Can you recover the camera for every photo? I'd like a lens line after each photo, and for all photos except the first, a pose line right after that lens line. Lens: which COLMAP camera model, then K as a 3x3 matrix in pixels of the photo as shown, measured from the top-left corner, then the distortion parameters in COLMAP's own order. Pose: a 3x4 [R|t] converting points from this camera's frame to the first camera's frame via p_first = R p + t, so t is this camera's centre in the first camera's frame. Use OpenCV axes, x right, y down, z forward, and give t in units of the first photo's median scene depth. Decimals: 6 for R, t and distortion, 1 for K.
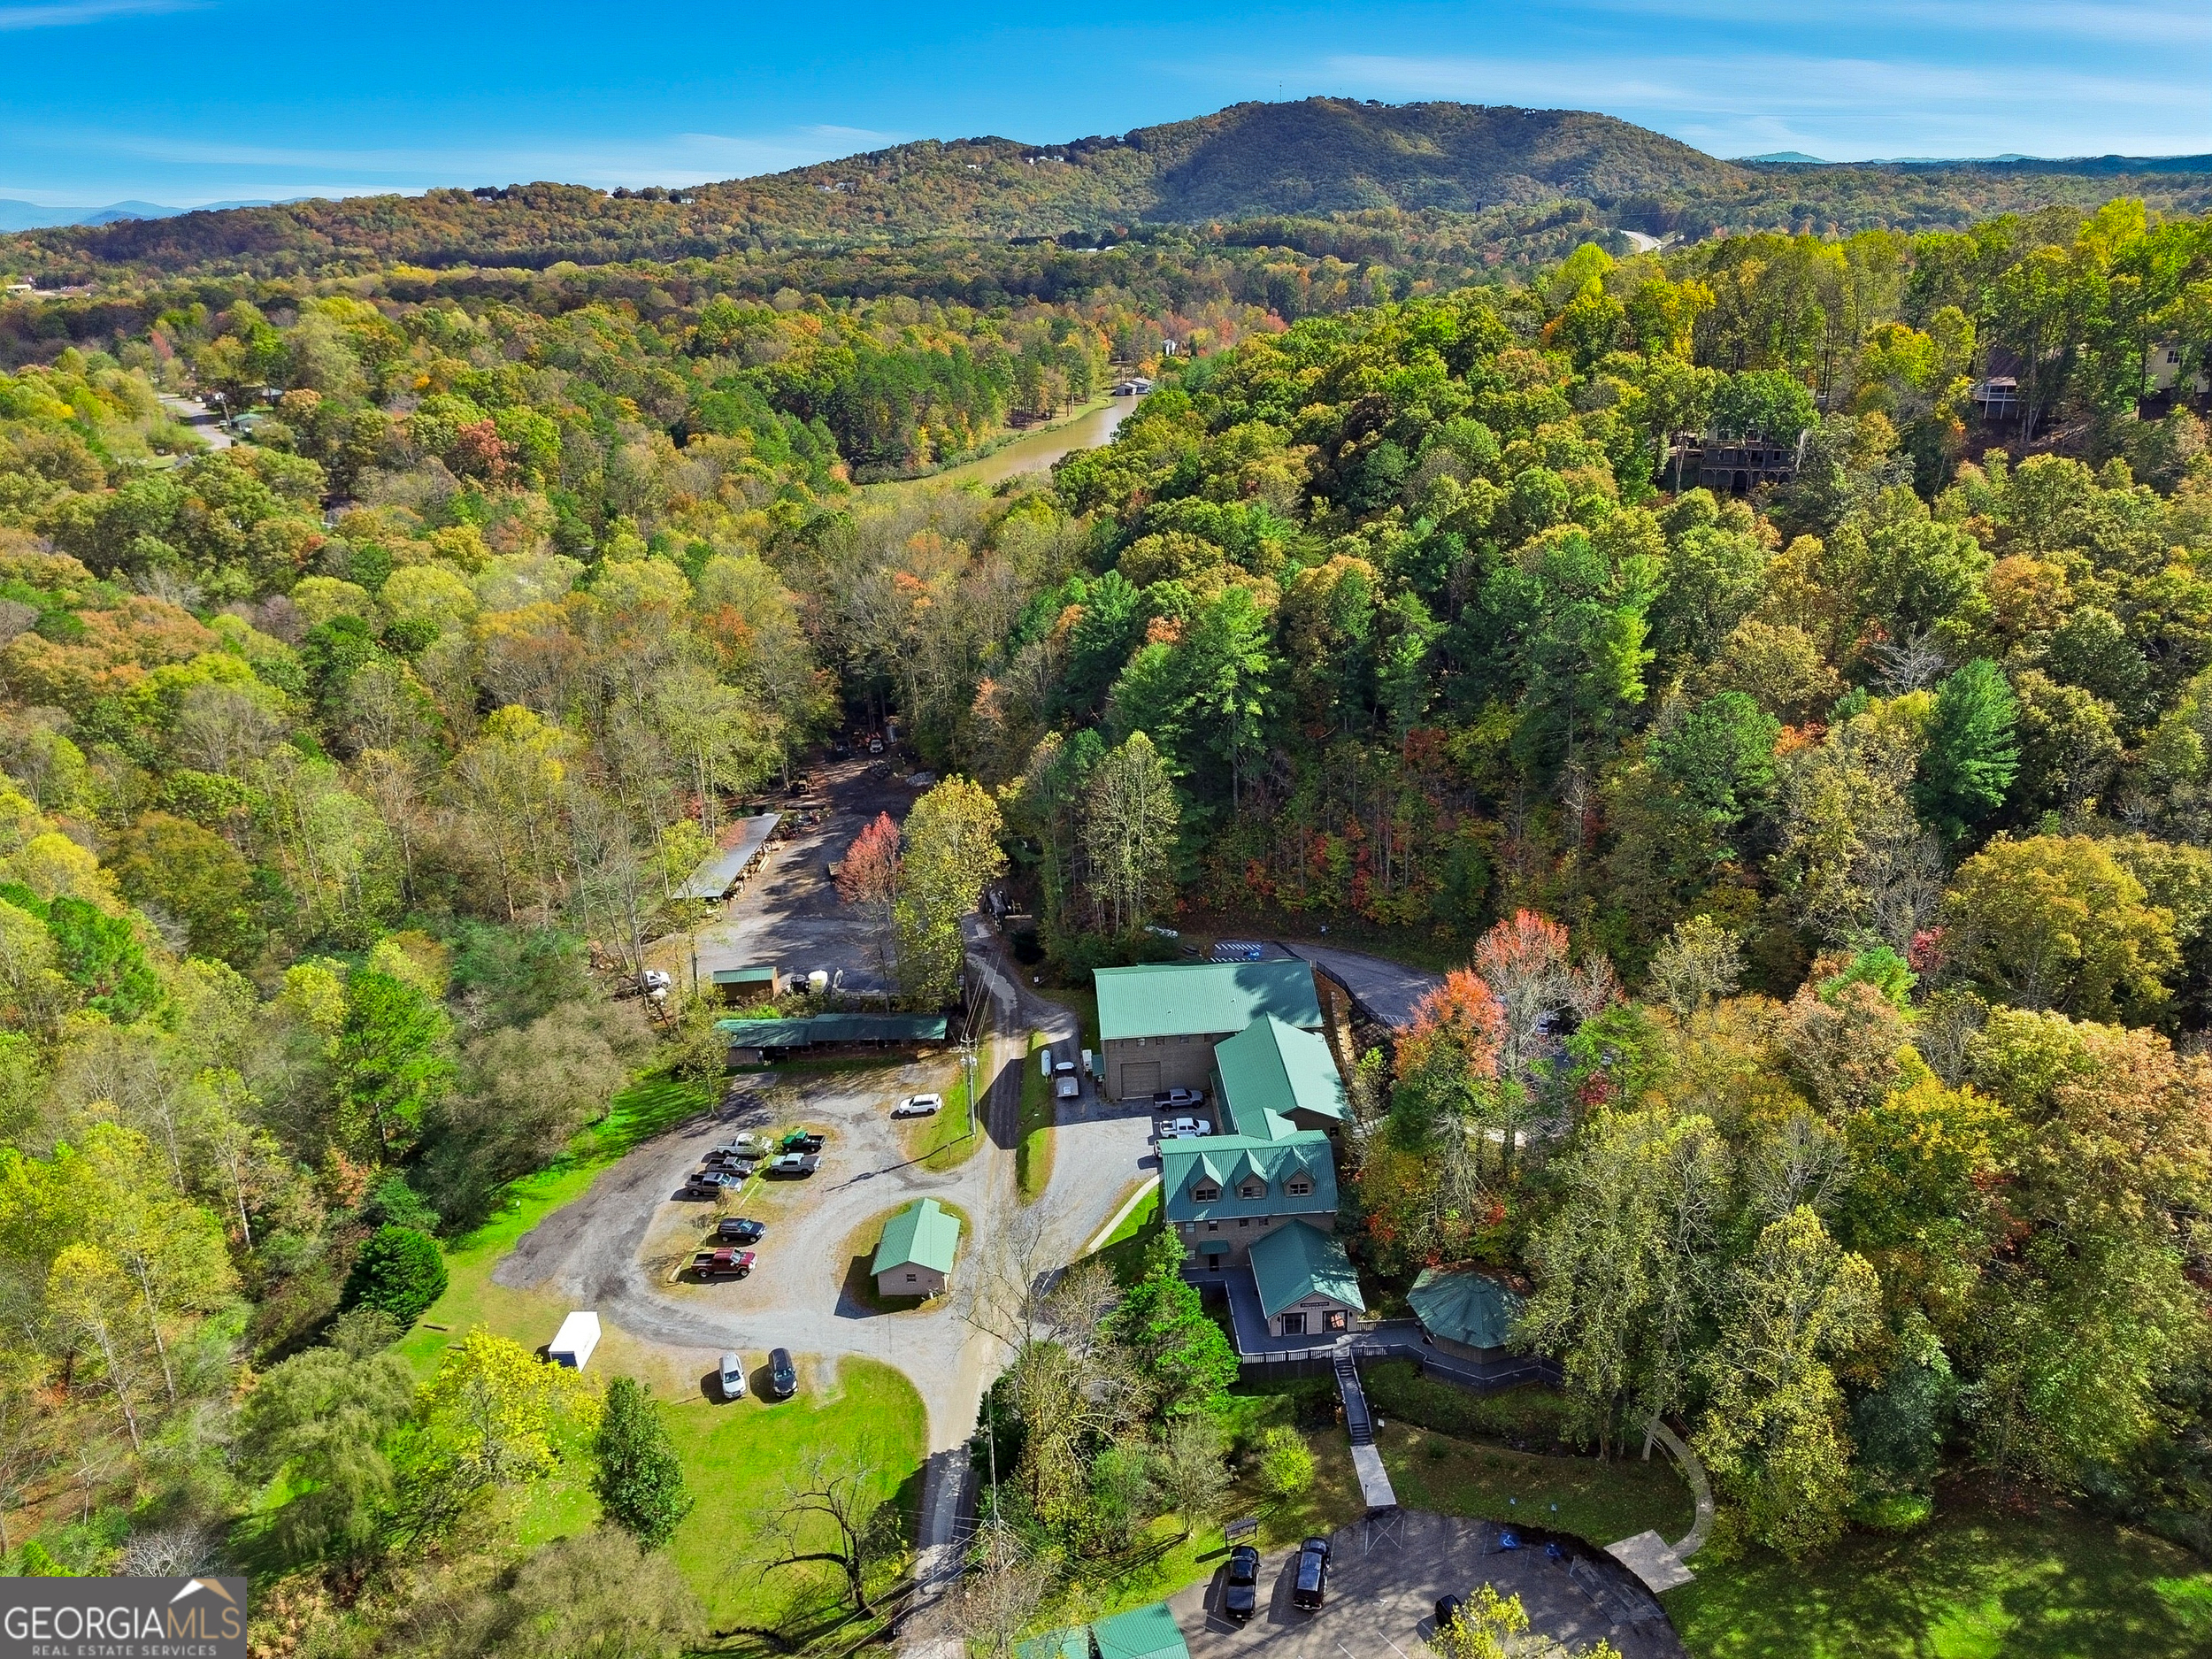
lens RADIAL K [[1629.8, 0, 1108.0], [0, 1629.8, 766.6], [0, 0, 1]] dist [0.063558, -0.002249]
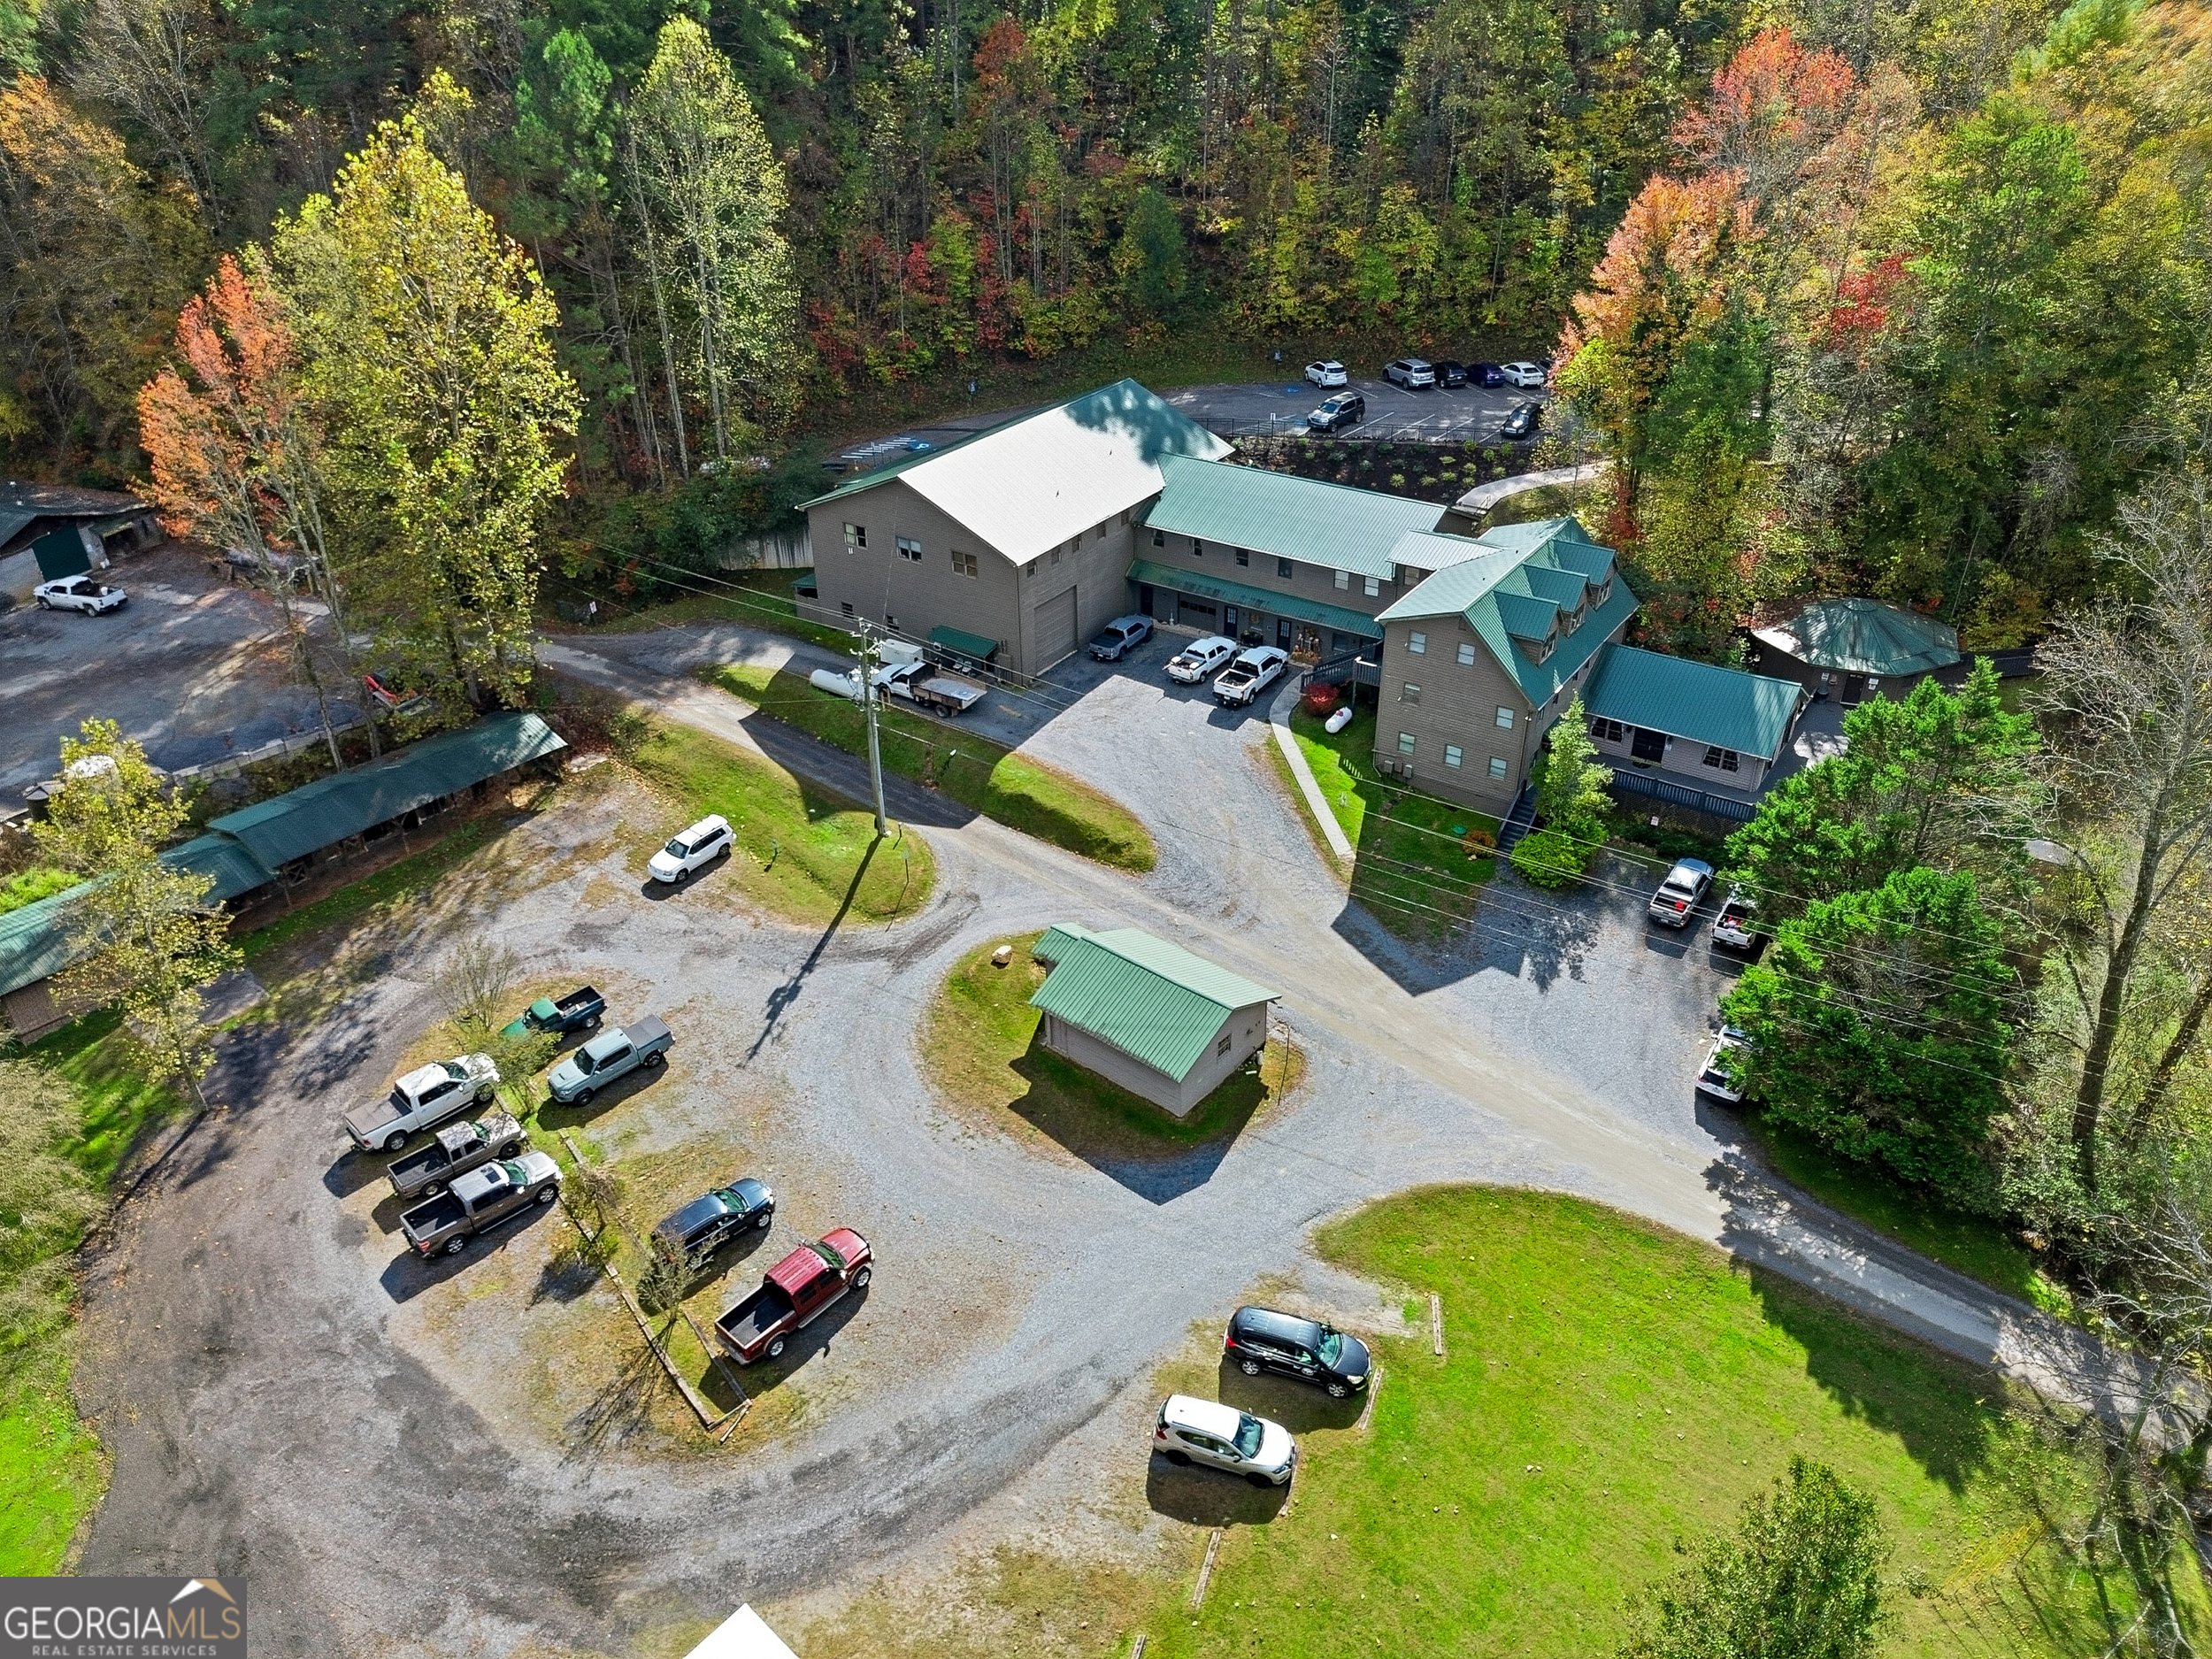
lens RADIAL K [[1629.8, 0, 1108.0], [0, 1629.8, 766.6], [0, 0, 1]] dist [0.063558, -0.002249]
pose [[0.605890, -0.360984, 0.708935, -0.446832], [0.250604, 0.932362, 0.260573, 0.114487], [-0.755047, 0.019784, 0.655373, 0.743714]]
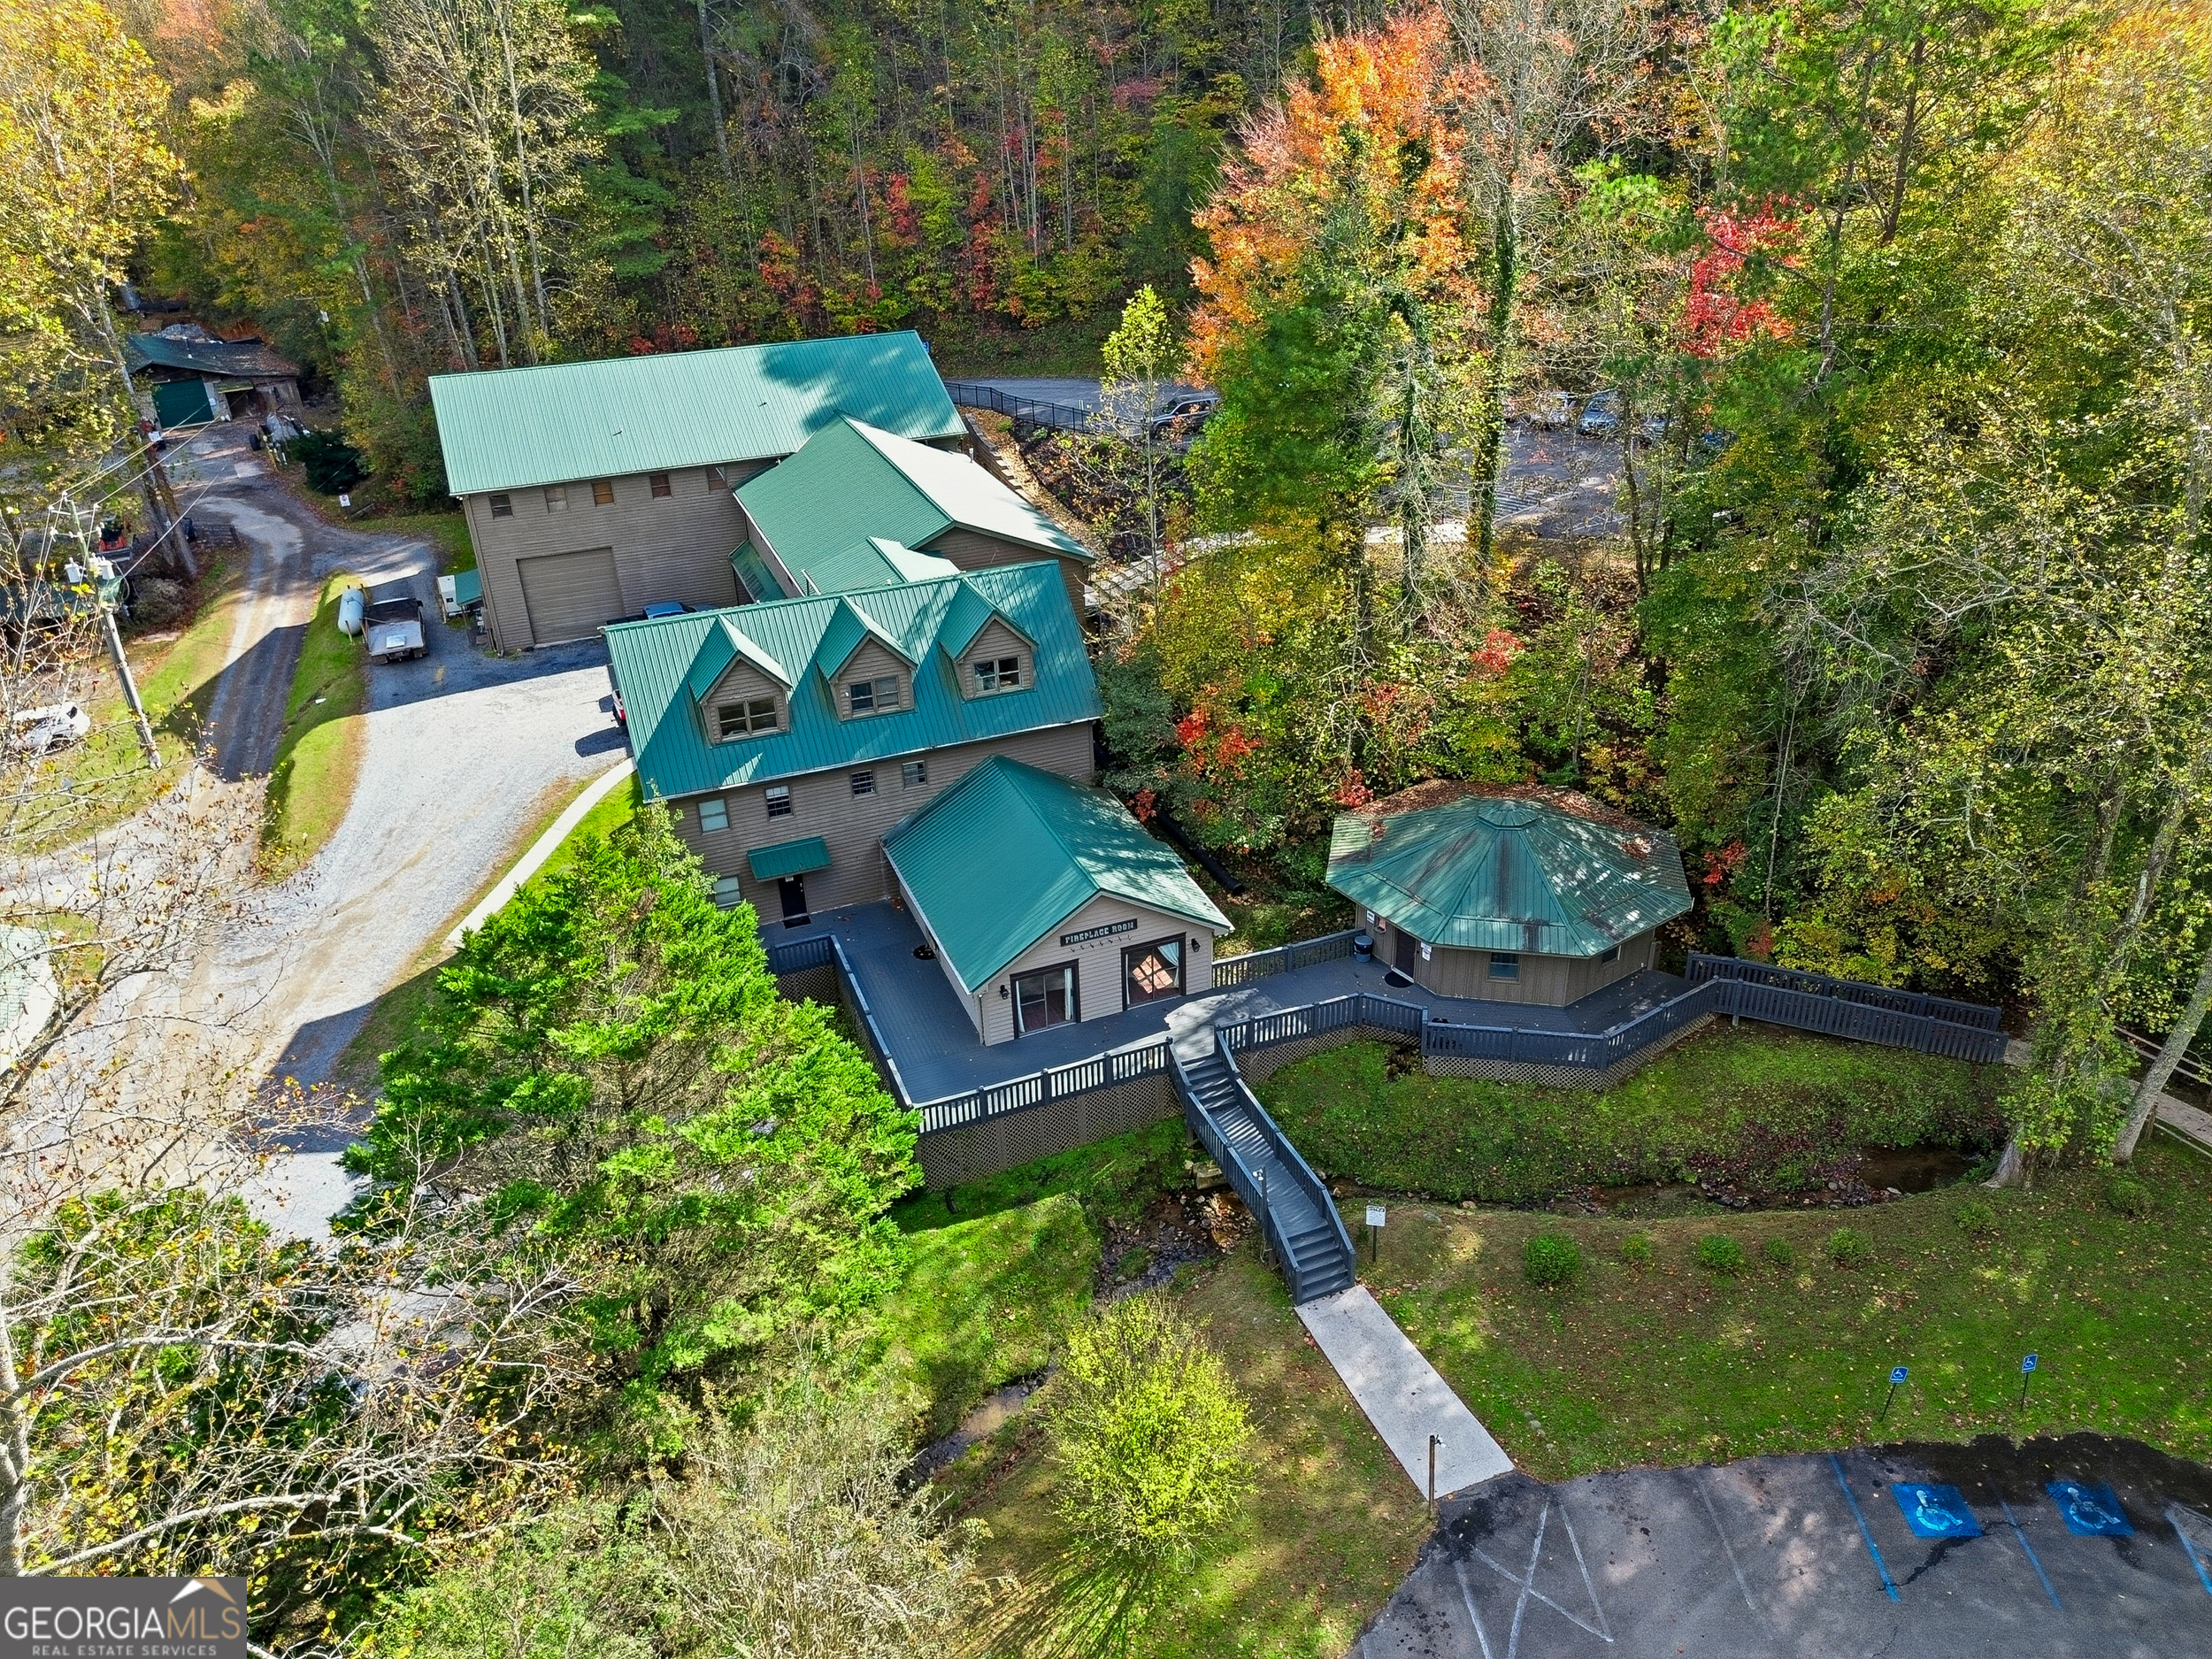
lens RADIAL K [[1629.8, 0, 1108.0], [0, 1629.8, 766.6], [0, 0, 1]] dist [0.063558, -0.002249]
pose [[0.952336, -0.130955, 0.275513, 0.035056], [0.102138, 0.987922, 0.116521, 0.238019], [-0.287445, -0.082827, 0.954209, 0.634403]]
